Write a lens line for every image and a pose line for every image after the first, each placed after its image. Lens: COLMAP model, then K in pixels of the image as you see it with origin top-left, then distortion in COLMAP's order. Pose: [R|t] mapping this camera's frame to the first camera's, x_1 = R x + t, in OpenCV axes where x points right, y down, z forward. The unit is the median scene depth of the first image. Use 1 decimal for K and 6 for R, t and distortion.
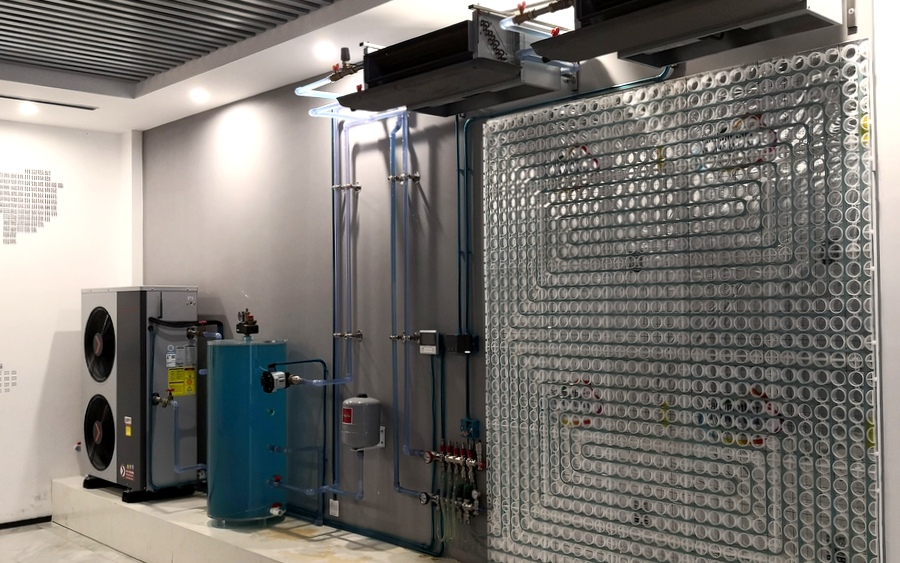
lens RADIAL K [[956.8, 0, 450.6], [0, 956.8, 282.5], [0, 0, 1]] dist [0.028095, 0.000000]
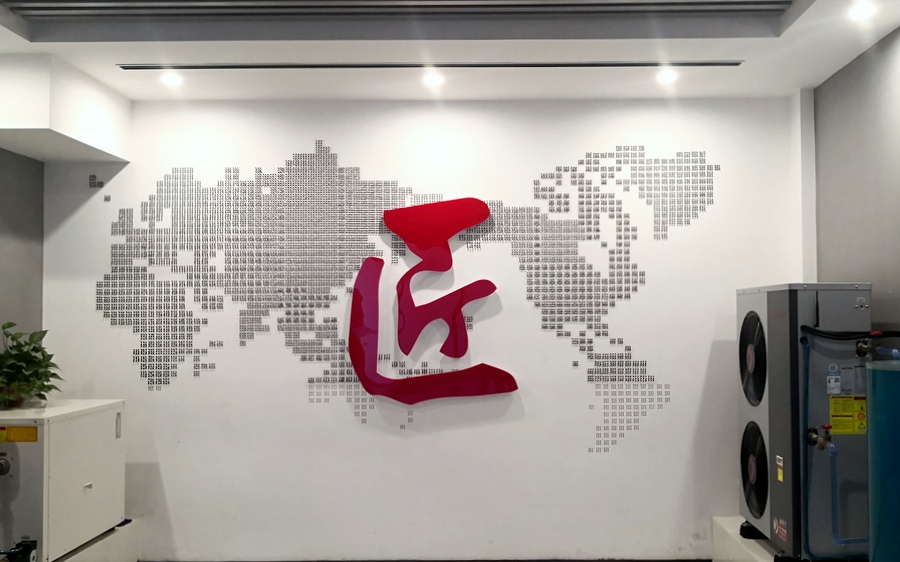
lens RADIAL K [[956.8, 0, 450.5], [0, 956.8, 281.1], [0, 0, 1]] dist [0.028095, 0.000000]
pose [[0.729141, -0.020050, -0.684070, -0.002264], [0.015017, 0.999799, -0.013298, 0.007192], [0.684199, -0.000577, 0.729295, 0.249384]]
